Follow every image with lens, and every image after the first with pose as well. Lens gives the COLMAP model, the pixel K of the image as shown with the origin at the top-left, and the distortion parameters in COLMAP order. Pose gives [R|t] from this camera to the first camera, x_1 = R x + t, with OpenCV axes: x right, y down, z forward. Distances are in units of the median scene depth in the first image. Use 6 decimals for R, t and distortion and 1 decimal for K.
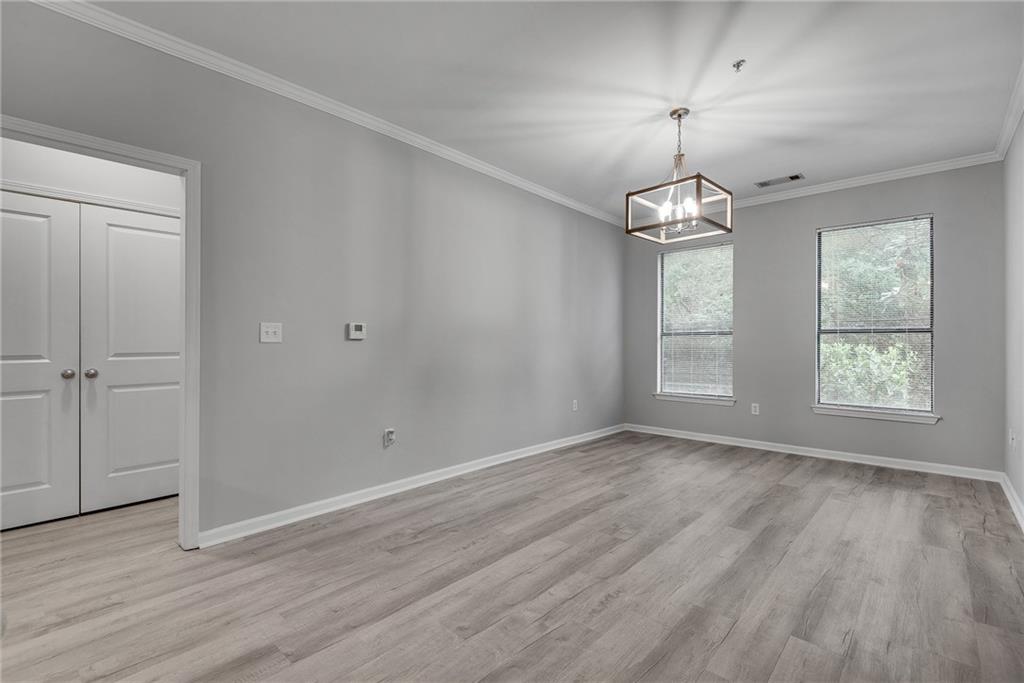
lens RADIAL K [[465.4, 0, 512.0], [0, 465.4, 341.5], [0, 0, 1]] dist [0.031973, -0.019868]
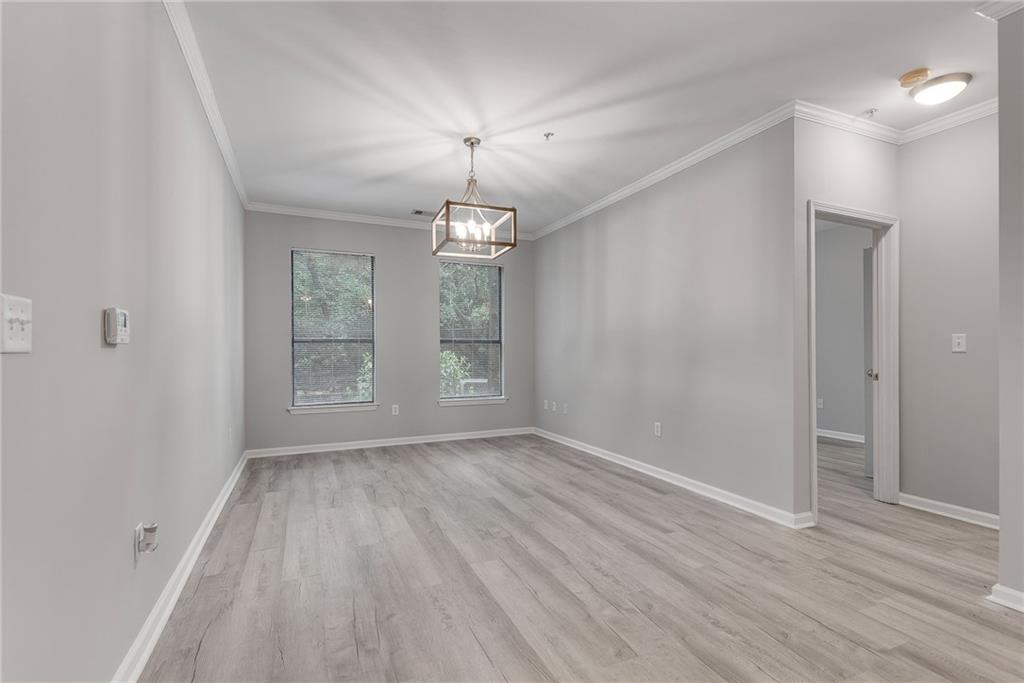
lens RADIAL K [[468.7, 0, 515.6], [0, 468.7, 348.0], [0, 0, 1]] dist [0.014153, -0.000750]
pose [[0.401797, 0.002631, 0.915725, -0.594055], [-0.001742, 0.999996, -0.002108, -0.000802], [-0.915727, -0.000748, 0.401800, 0.454986]]
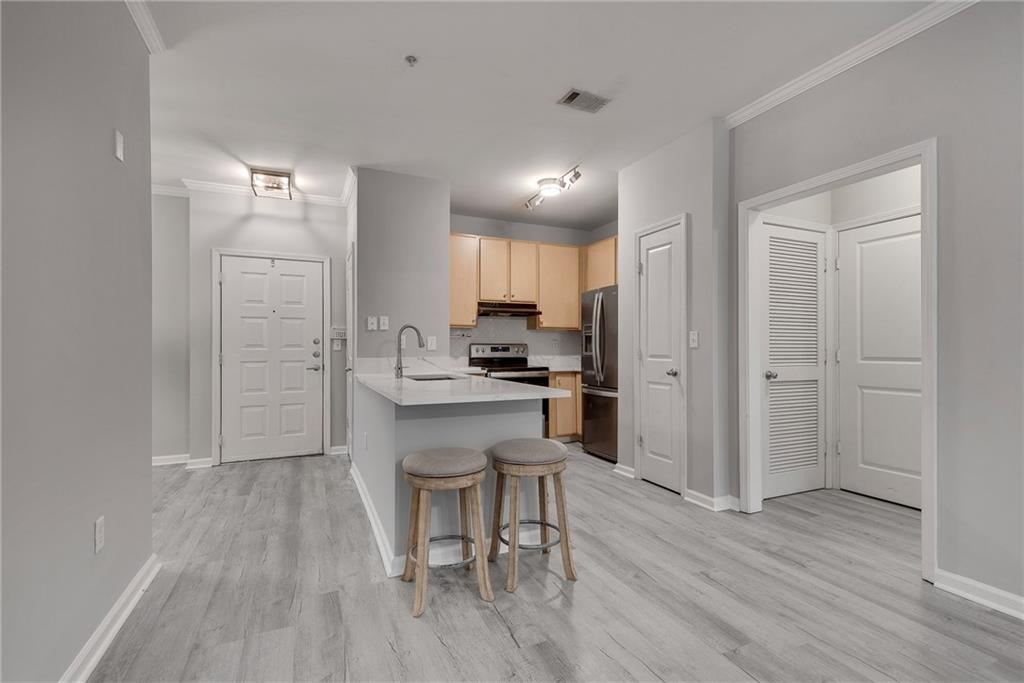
lens RADIAL K [[460.1, 0, 513.0], [0, 460.1, 347.9], [0, 0, 1]] dist [0.012045, -0.000710]
pose [[-0.404128, 0.001138, -0.914702, 0.331510], [0.004932, 0.999987, -0.000935, 0.000804], [0.914689, -0.004889, -0.404128, 0.495681]]
